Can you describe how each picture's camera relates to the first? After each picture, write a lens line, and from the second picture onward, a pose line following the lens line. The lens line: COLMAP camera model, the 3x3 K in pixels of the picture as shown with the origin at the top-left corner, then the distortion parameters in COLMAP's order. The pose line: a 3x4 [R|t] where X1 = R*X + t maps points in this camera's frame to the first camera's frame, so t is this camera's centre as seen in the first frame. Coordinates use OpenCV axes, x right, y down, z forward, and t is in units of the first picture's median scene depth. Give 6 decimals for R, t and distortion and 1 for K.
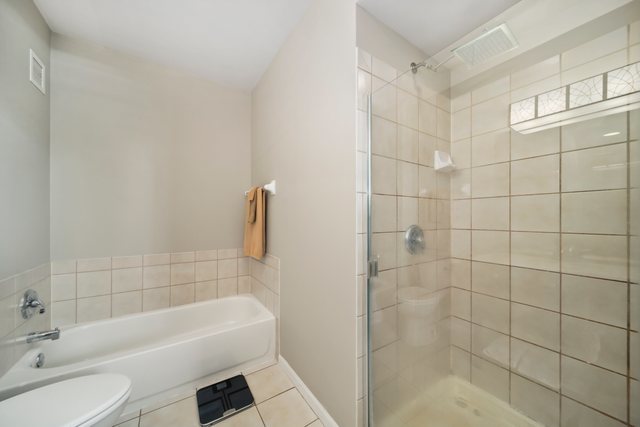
lens RADIAL K [[227.6, 0, 319.2], [0, 227.6, 216.0], [0, 0, 1]] dist [-0.000589, -0.000070]
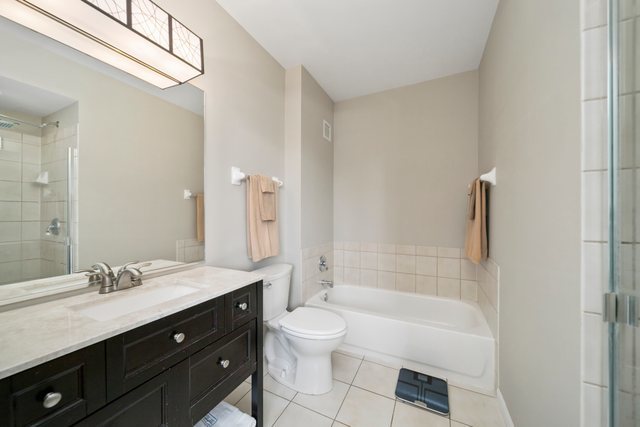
lens RADIAL K [[228.6, 0, 317.9], [0, 228.6, 211.8], [0, 0, 1]] dist [-0.000925, -0.000105]
pose [[0.494724, -0.013775, -0.868941, 0.226268], [0.007836, 0.999904, -0.011389, 0.002178], [0.869015, -0.001174, 0.494785, 0.069885]]
